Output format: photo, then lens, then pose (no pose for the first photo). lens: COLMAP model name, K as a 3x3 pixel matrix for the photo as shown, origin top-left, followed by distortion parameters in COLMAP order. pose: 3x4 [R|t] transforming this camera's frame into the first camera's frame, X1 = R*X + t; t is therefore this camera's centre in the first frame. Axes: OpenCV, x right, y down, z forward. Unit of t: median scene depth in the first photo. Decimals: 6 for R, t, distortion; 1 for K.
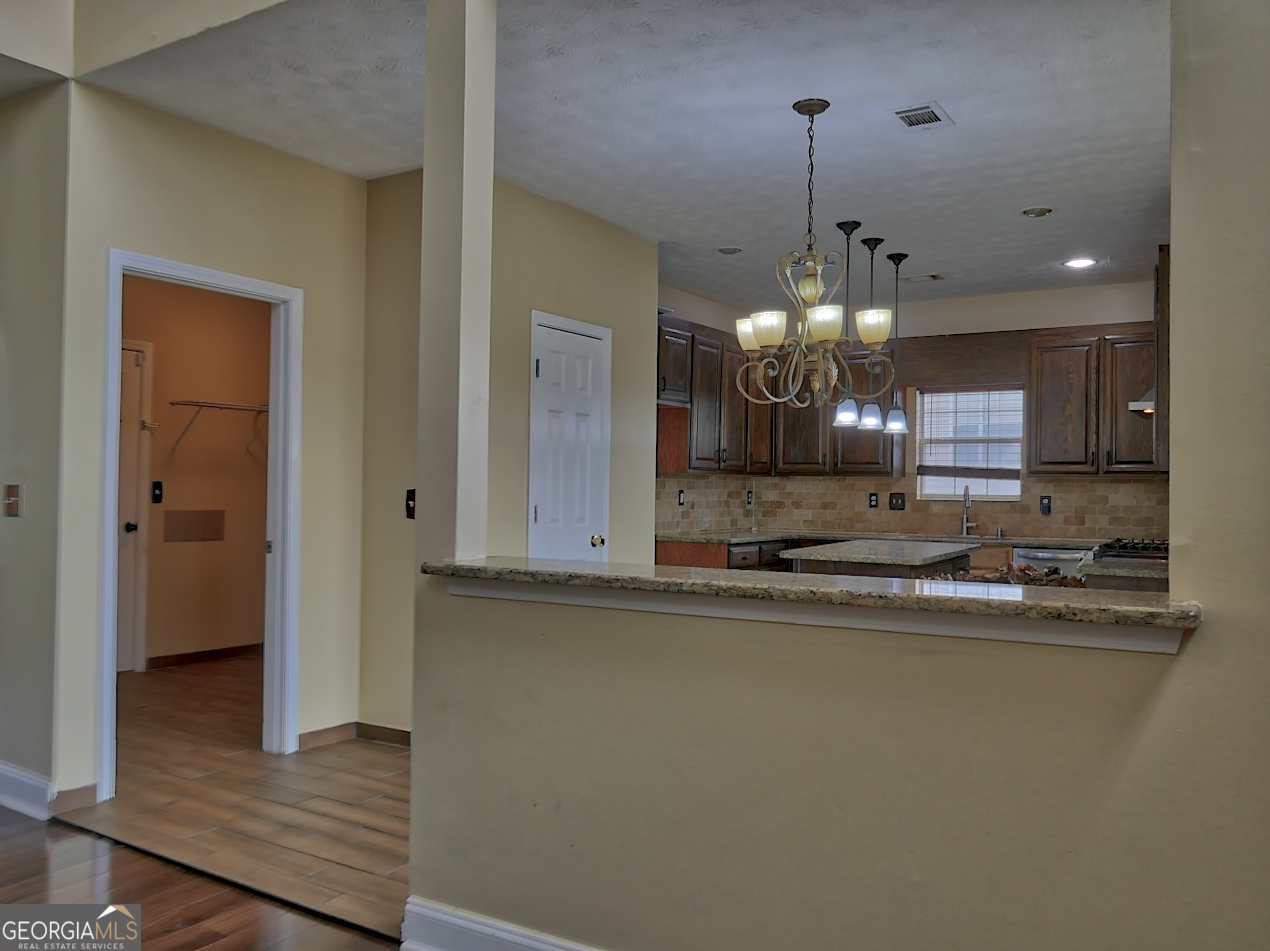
lens RADIAL K [[1039.8, 0, 638.6], [0, 1039.8, 483.1], [0, 0, 1]] dist [0.006817, -0.003041]
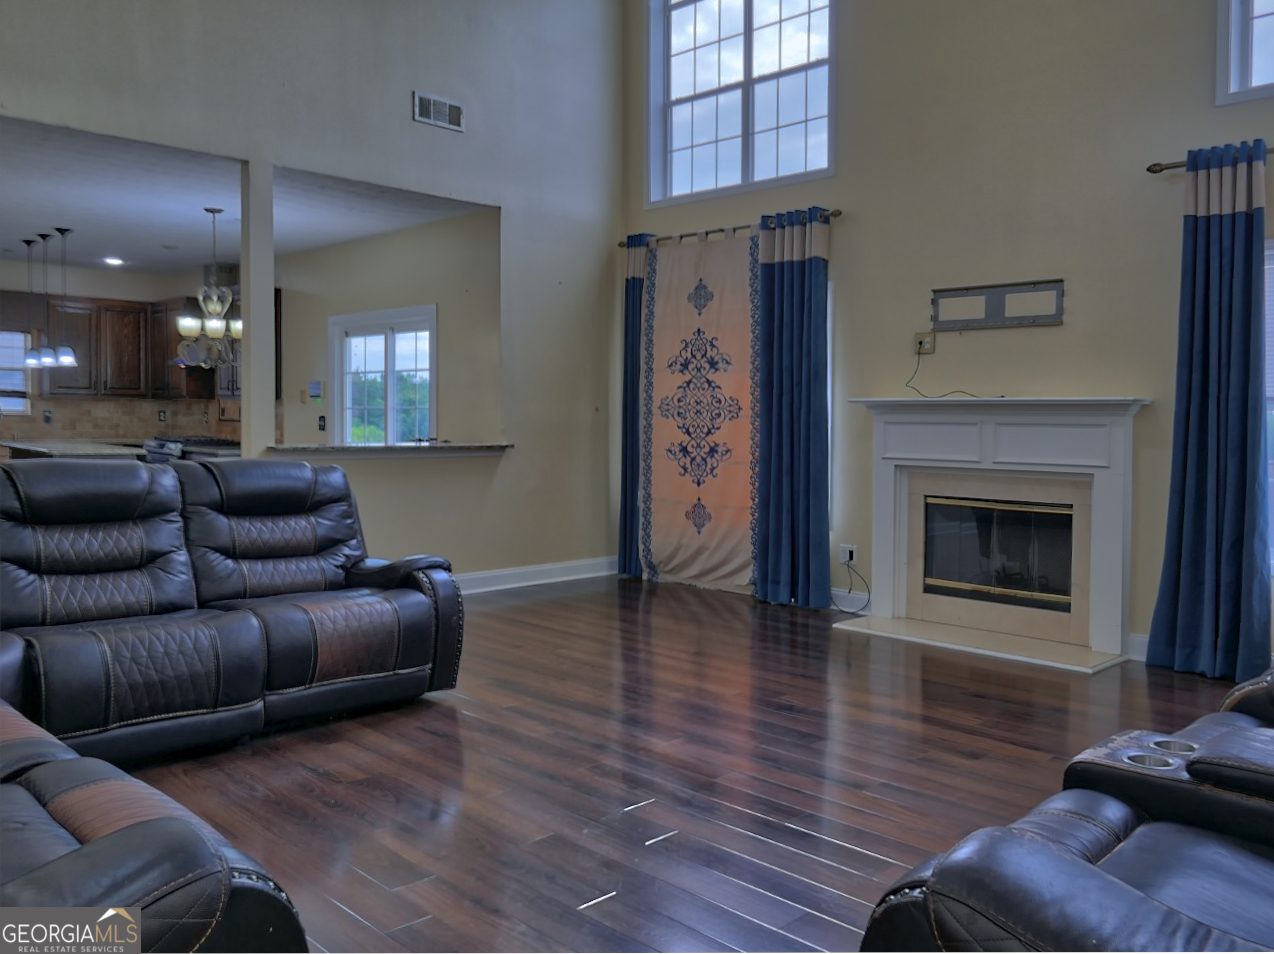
lens RADIAL K [[1043.1, 0, 637.1], [0, 1043.1, 477.0], [0, 0, 1]] dist [0.006817, -0.003041]
pose [[0.234713, -0.066893, 0.969760, -0.793440], [-0.019355, 0.997110, 0.073464, -0.016814], [-0.971872, -0.036013, 0.232740, -0.113772]]
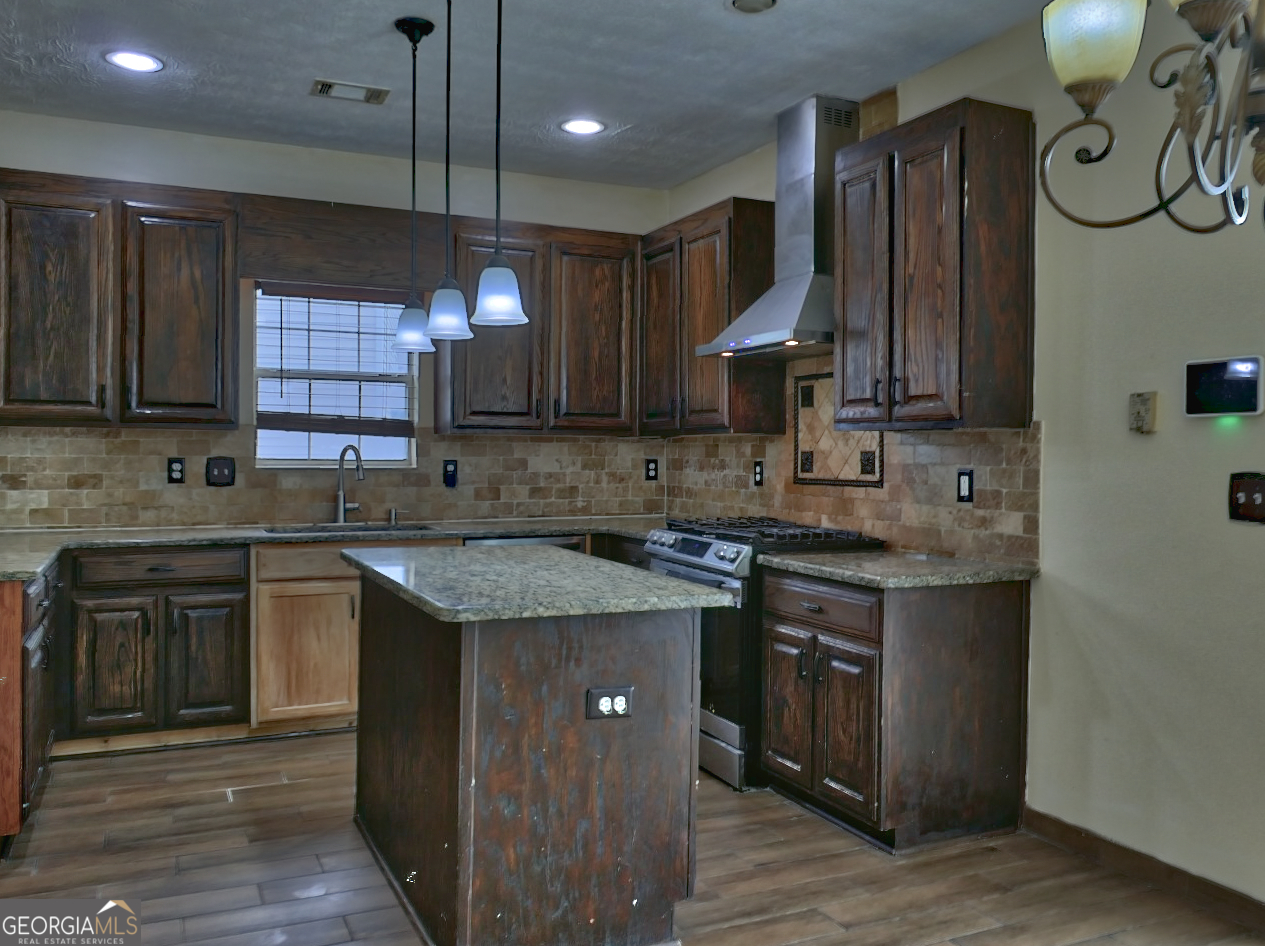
lens RADIAL K [[1035.7, 0, 635.0], [0, 1035.7, 473.6], [0, 0, 1]] dist [0.006817, -0.003041]
pose [[0.547121, -0.023731, 0.836717, -0.123696], [-0.006154, 0.999457, 0.032371, -0.002028], [-0.837031, -0.022859, 0.546677, 0.504018]]
